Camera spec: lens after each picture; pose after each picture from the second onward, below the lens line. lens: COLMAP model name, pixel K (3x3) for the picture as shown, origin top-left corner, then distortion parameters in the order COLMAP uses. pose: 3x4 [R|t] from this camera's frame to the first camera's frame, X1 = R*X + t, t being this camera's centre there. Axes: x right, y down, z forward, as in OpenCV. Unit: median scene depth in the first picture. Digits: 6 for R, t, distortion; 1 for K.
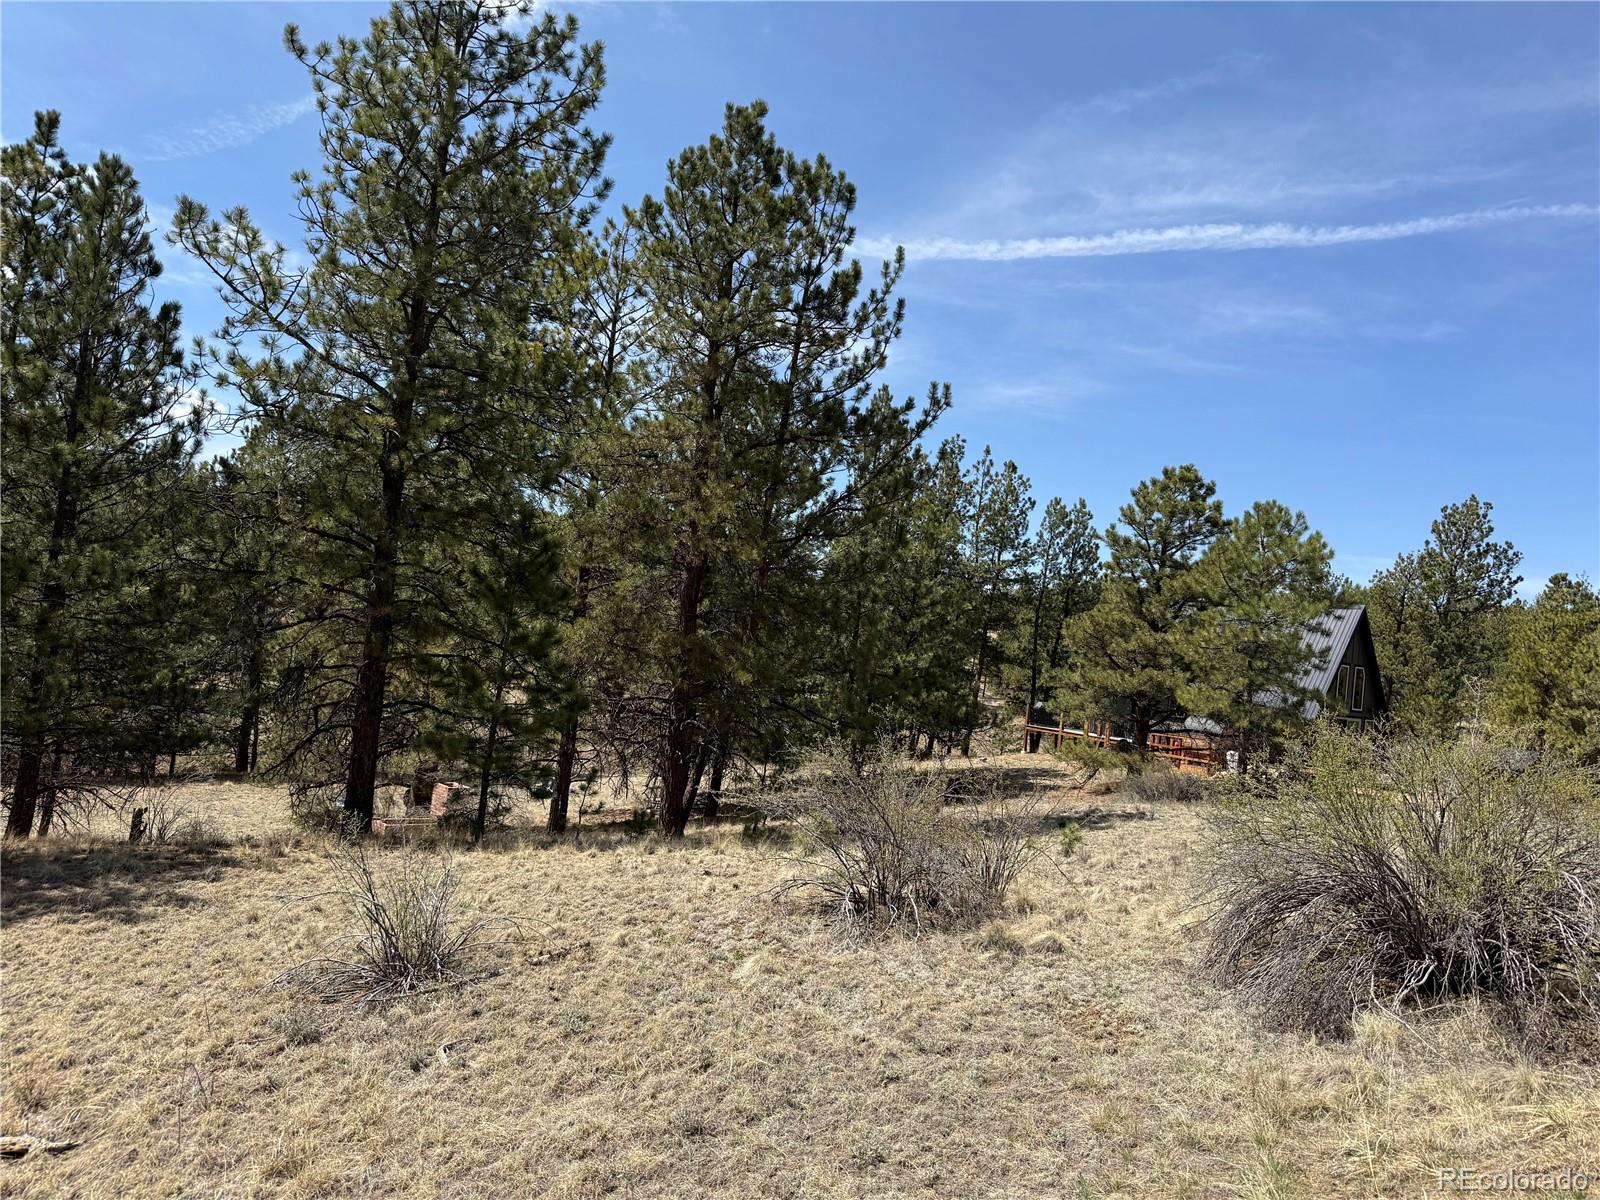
lens RADIAL K [[1121.8, 0, 797.7], [0, 1121.8, 613.5], [0, 0, 1]] dist [0.046816, -0.065366]
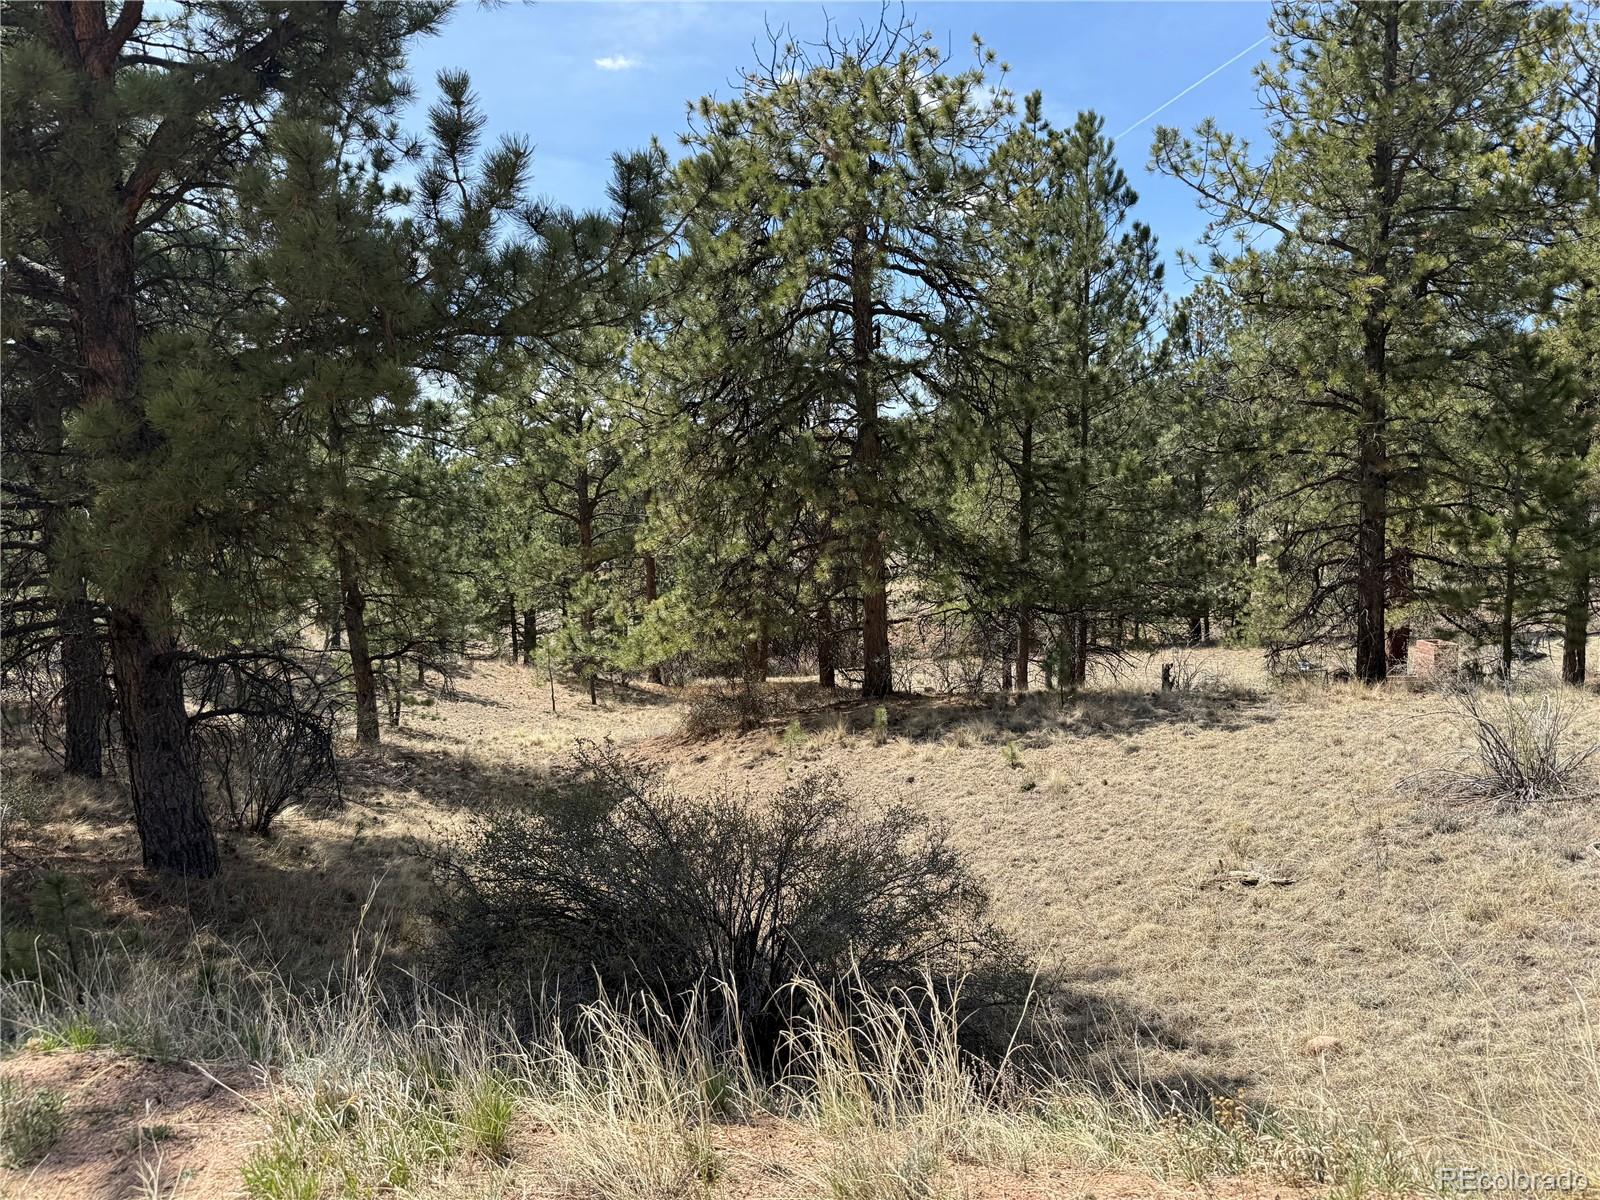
lens RADIAL K [[1121.8, 0, 790.5], [0, 1121.8, 609.9], [0, 0, 1]] dist [0.046816, -0.065366]
pose [[0.710894, -0.052356, -0.701348, -0.033218], [0.128992, 0.990015, 0.056843, -0.001669], [0.691369, -0.130878, 0.710549, -0.109370]]
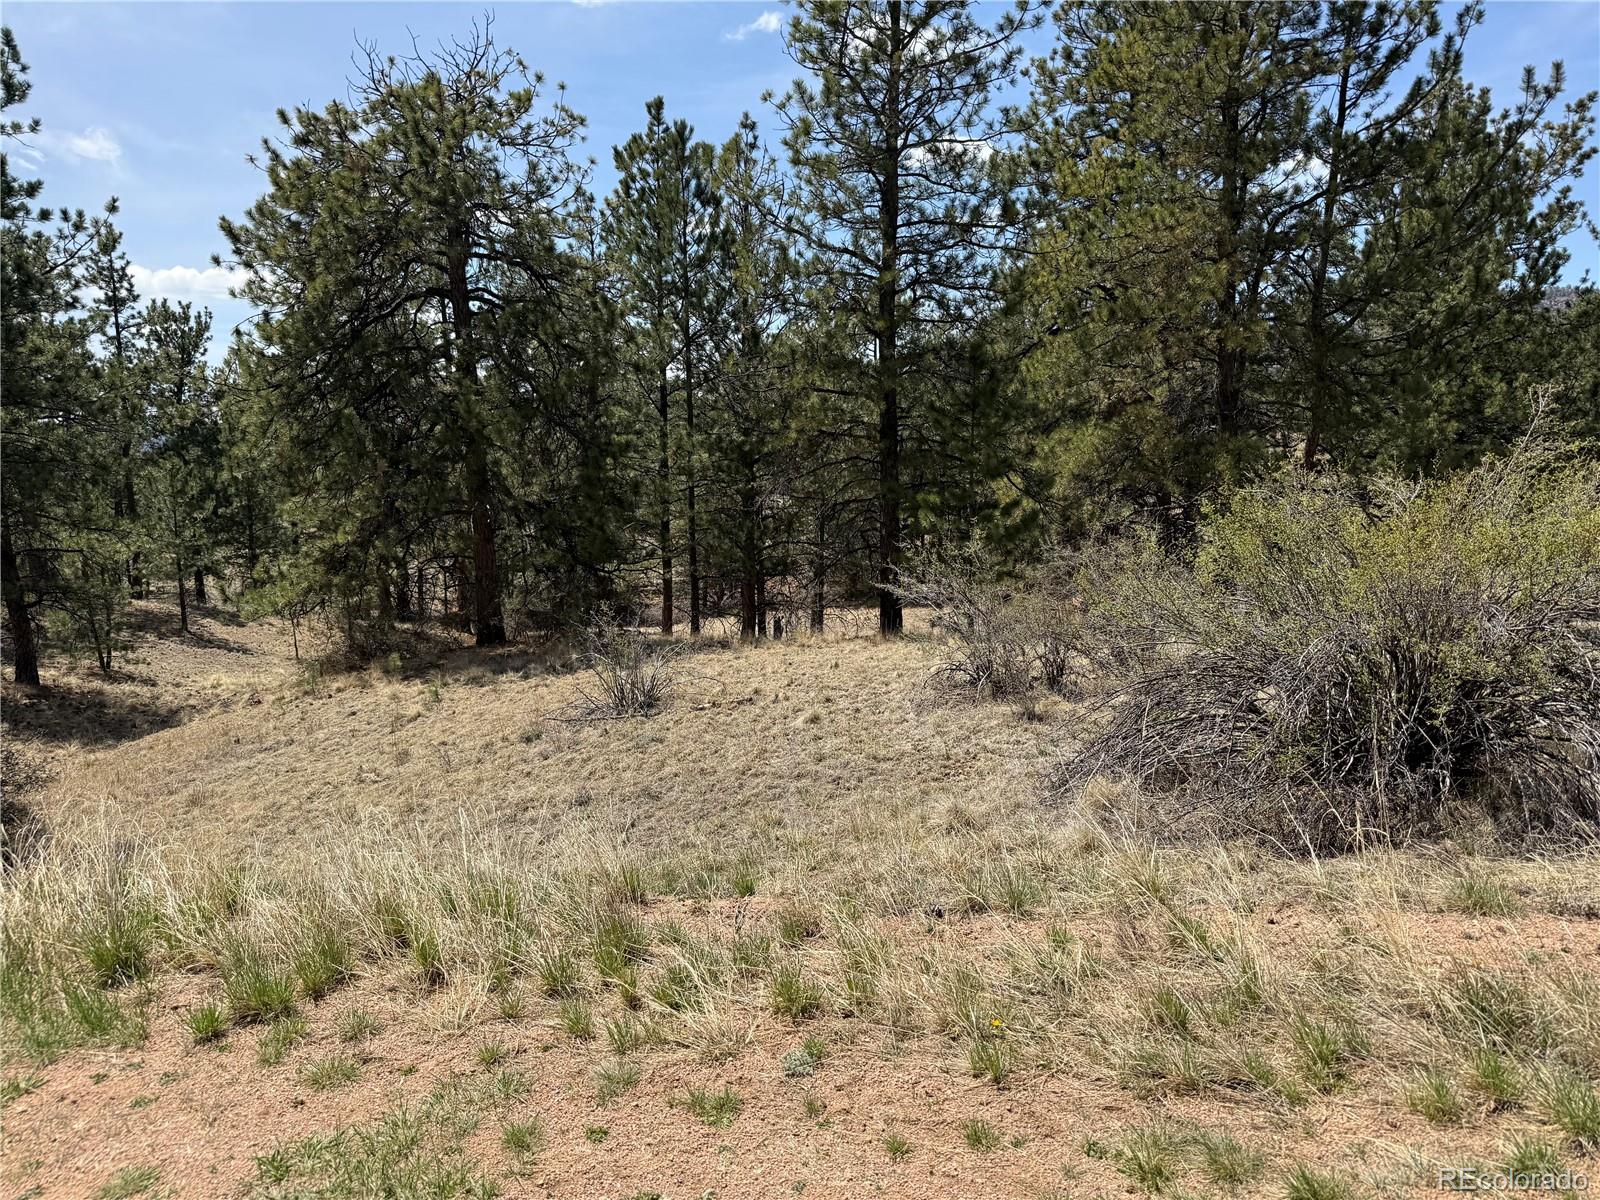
lens RADIAL K [[1121.8, 0, 818.1], [0, 1121.8, 603.7], [0, 0, 1]] dist [0.046816, -0.065366]
pose [[0.739245, -0.019098, -0.673166, 0.363220], [0.118487, 0.987693, 0.102098, 0.028530], [0.662931, -0.155237, 0.732410, 0.062791]]
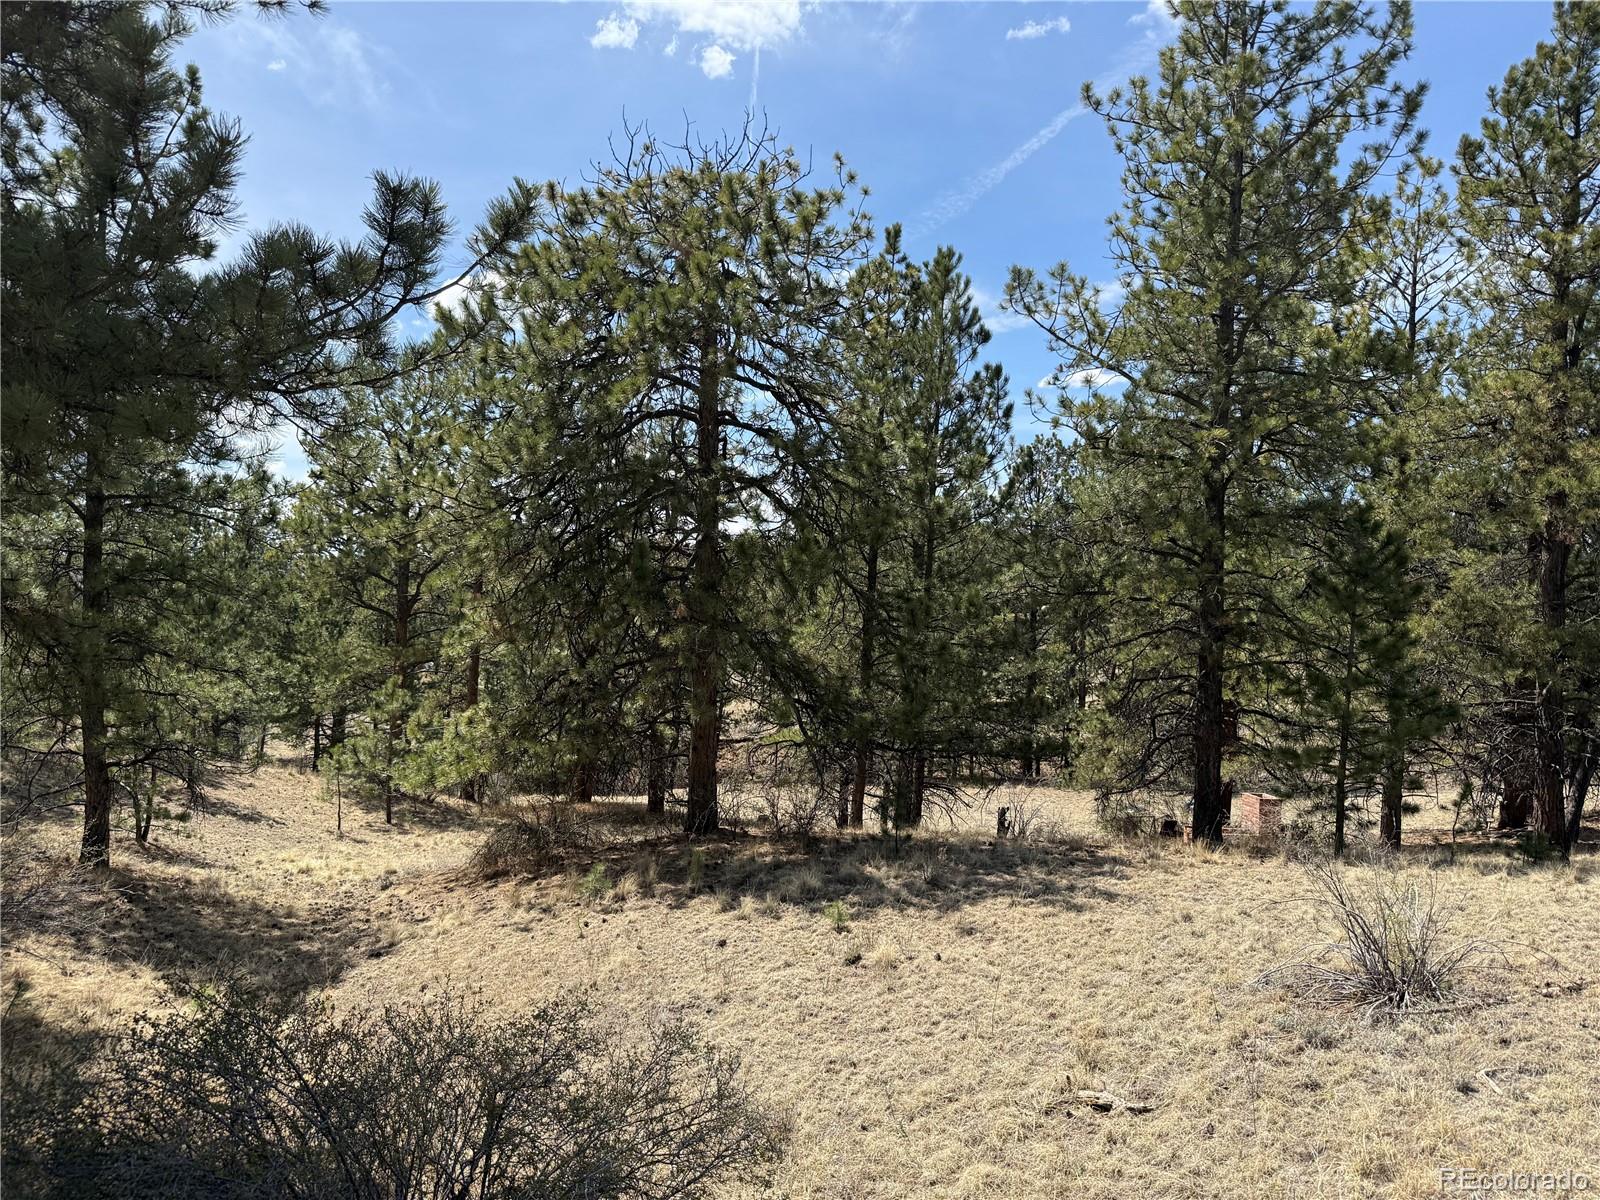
lens RADIAL K [[1121.8, 0, 795.2], [0, 1121.8, 607.1], [0, 0, 1]] dist [0.046816, -0.065366]
pose [[0.805429, -0.074802, -0.587953, -0.074578], [0.066807, 0.997140, -0.035343, -0.004001], [0.588915, -0.010813, 0.808123, -0.036906]]
